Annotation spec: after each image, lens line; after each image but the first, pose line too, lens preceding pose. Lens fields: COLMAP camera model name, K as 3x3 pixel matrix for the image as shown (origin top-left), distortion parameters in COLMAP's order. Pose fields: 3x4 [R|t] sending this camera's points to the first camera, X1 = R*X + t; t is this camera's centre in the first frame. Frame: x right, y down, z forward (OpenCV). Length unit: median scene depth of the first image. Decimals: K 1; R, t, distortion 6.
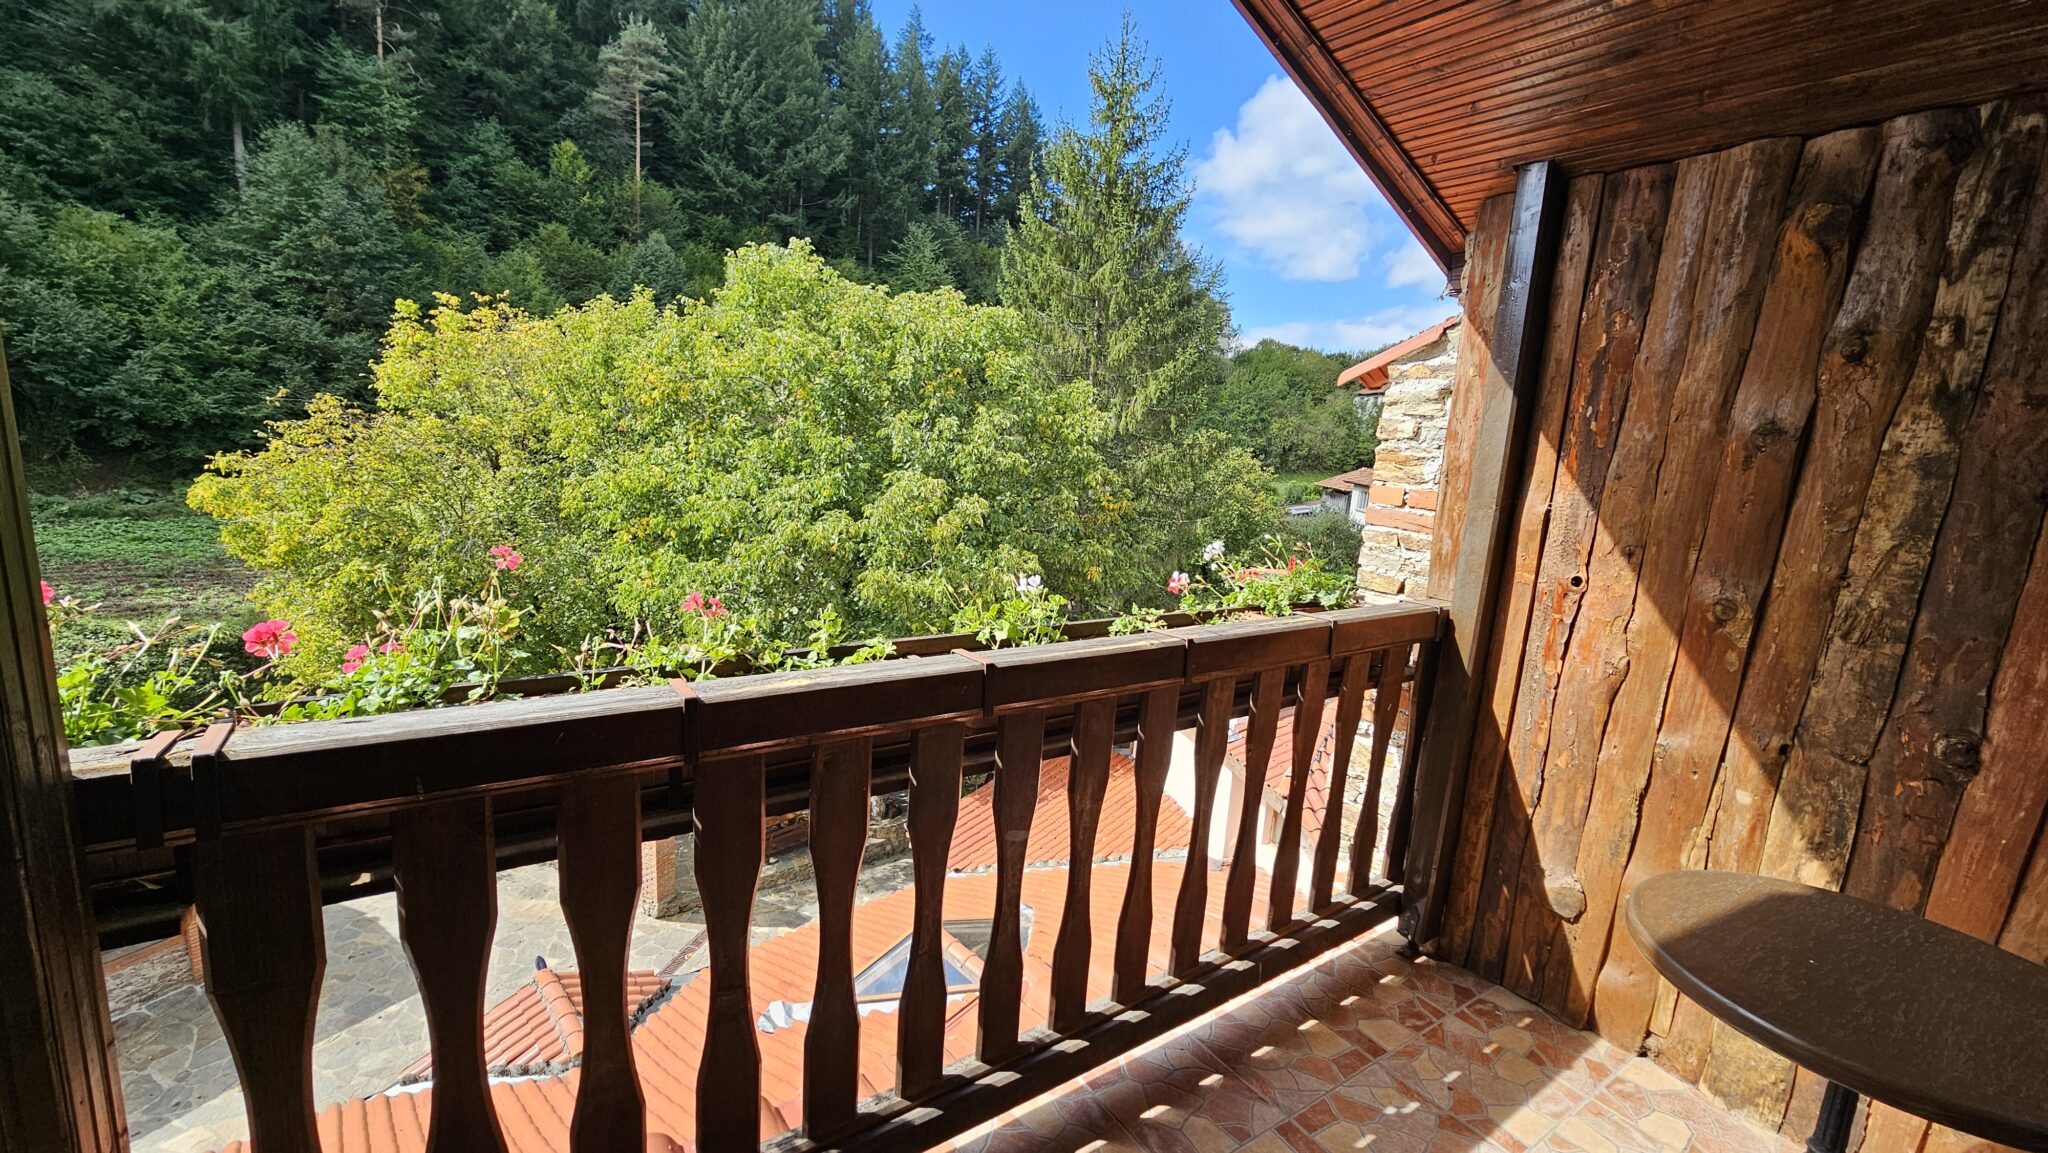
lens RADIAL K [[845.3, 0, 1044.4], [0, 845.3, 578.6], [0, 0, 1]] dist [-0.003462, -0.000074]
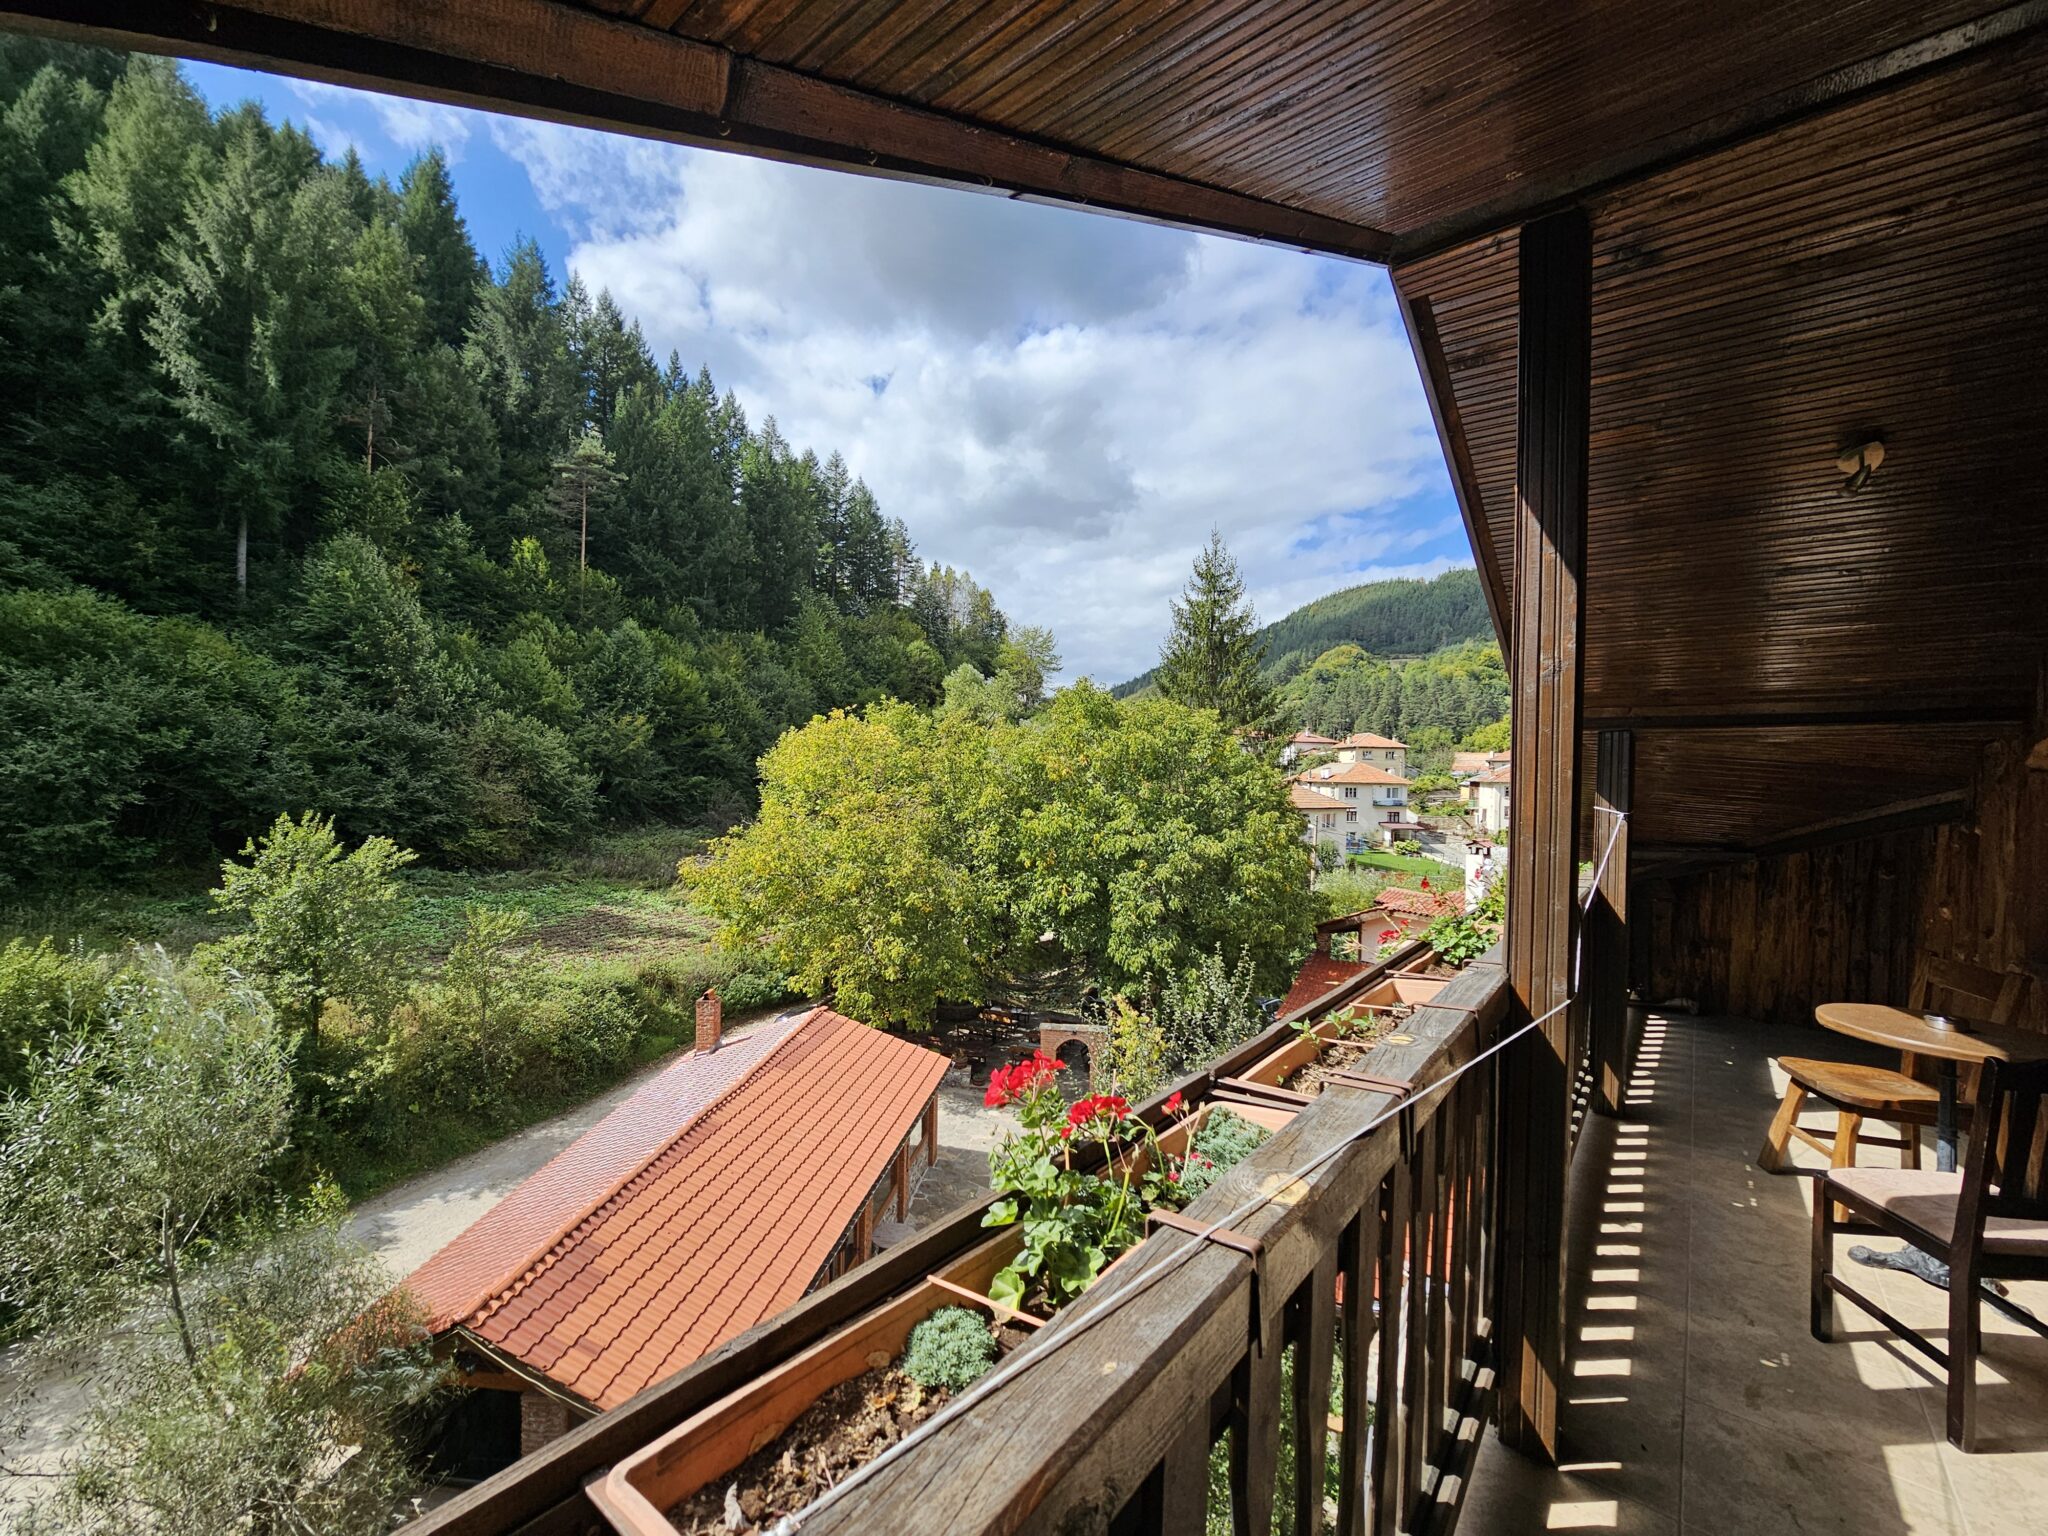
lens RADIAL K [[834.6, 0, 1035.7], [0, 834.6, 760.7], [0, 0, 1]] dist [-0.002002, -0.000297]
pose [[0.952976, -0.050588, 0.298794, -0.294305], [0.103129, 0.981257, -0.162786, 0.001891], [-0.284959, 0.185945, 0.940331, -0.138061]]
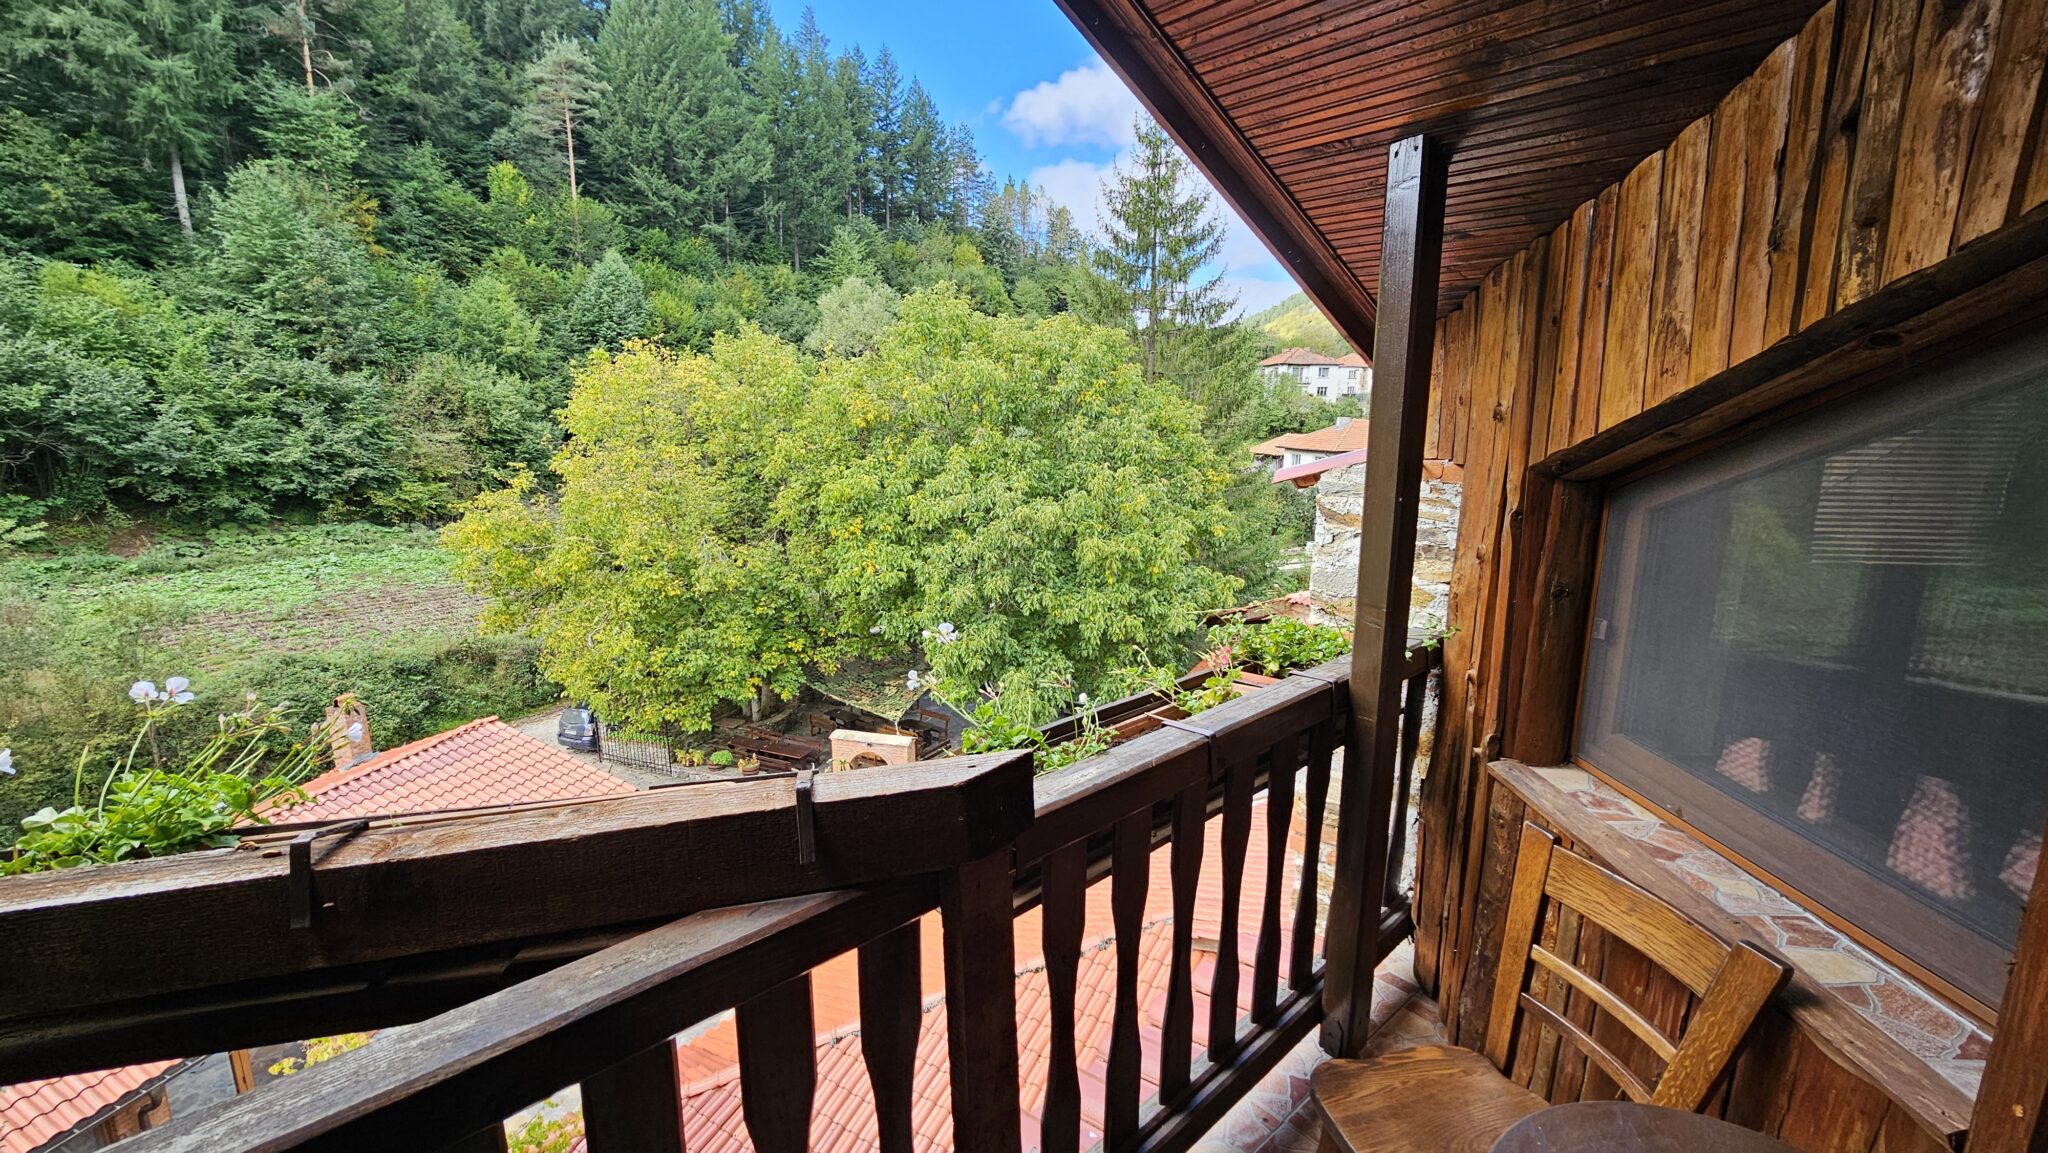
lens RADIAL K [[845.3, 0, 1037.7], [0, 845.3, 576.8], [0, 0, 1]] dist [-0.003462, -0.000074]
pose [[0.988372, -0.092210, 0.120907, -0.114323], [0.090226, 0.995683, 0.021793, 0.002626], [-0.122395, -0.010631, 0.992425, -0.073296]]
